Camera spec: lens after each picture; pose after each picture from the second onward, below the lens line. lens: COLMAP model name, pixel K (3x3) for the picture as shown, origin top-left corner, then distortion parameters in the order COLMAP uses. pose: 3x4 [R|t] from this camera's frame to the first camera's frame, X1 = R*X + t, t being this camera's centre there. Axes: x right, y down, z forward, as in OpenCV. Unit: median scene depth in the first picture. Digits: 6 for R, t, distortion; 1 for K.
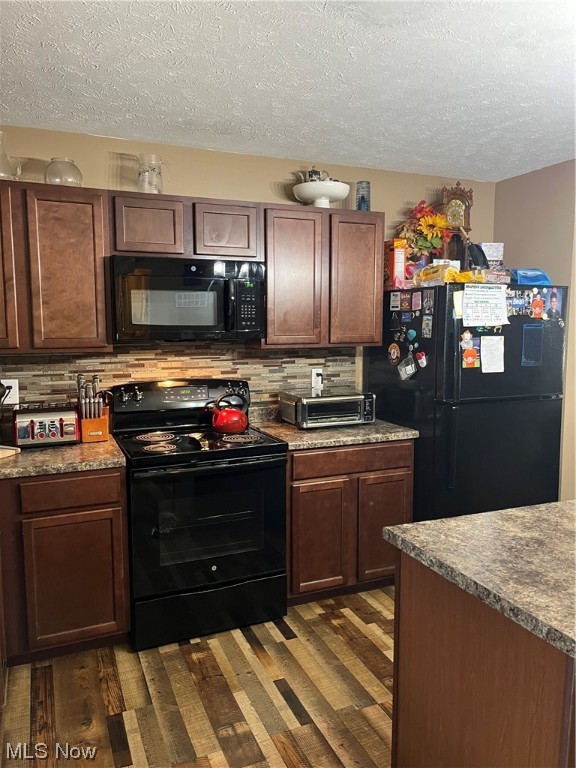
lens RADIAL K [[576.7, 0, 287.9], [0, 576.7, 382.6], [0, 0, 1]] dist [0.055347, -0.075834]
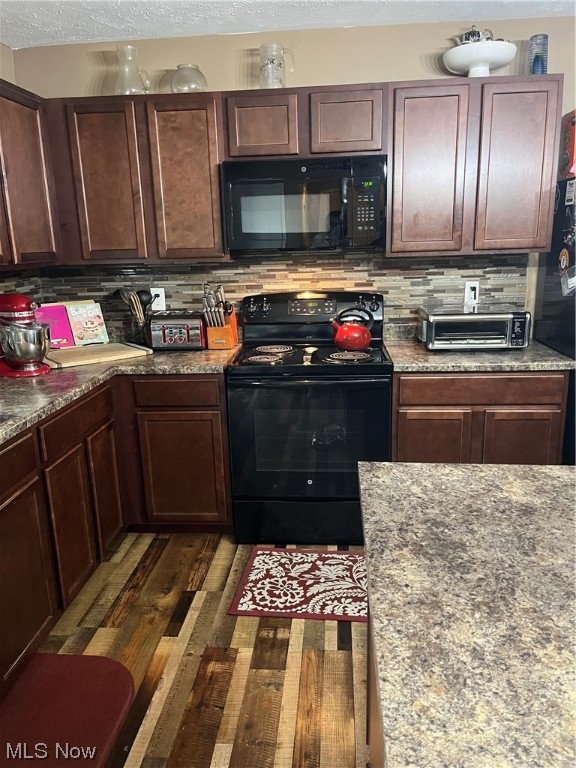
lens RADIAL K [[576.7, 0, 287.1], [0, 576.7, 388.3], [0, 0, 1]] dist [0.055347, -0.075834]
pose [[0.884652, 0.092310, -0.457023, 0.271907], [-0.022979, 0.987646, 0.155006, 0.006566], [0.465686, -0.126625, 0.875844, 0.127575]]
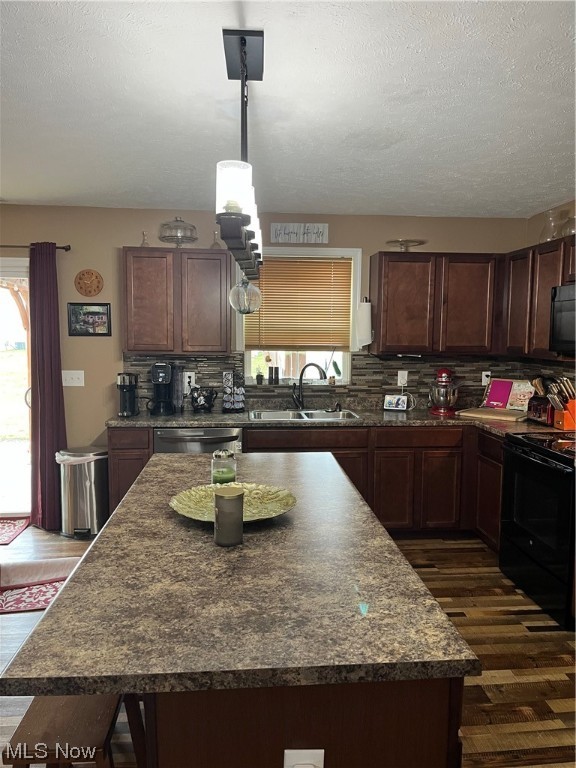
lens RADIAL K [[576.7, 0, 298.1], [0, 576.7, 395.8], [0, 0, 1]] dist [0.055347, -0.075834]
pose [[-0.303215, 0.105076, -0.947111, 1.105740], [-0.106751, 0.983900, 0.143334, -0.098027], [0.946924, 0.144566, -0.287116, 0.827459]]
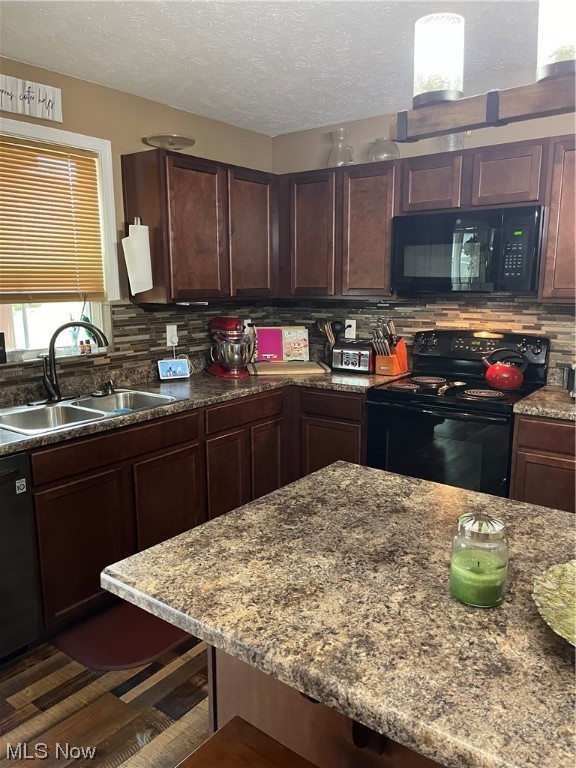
lens RADIAL K [[576.7, 0, 286.3], [0, 576.7, 390.8], [0, 0, 1]] dist [0.055347, -0.075834]
pose [[0.501329, 0.162581, -0.849845, 0.613911], [-0.086761, 0.986684, 0.137578, -0.014498], [0.860896, 0.004761, 0.508759, 0.210605]]
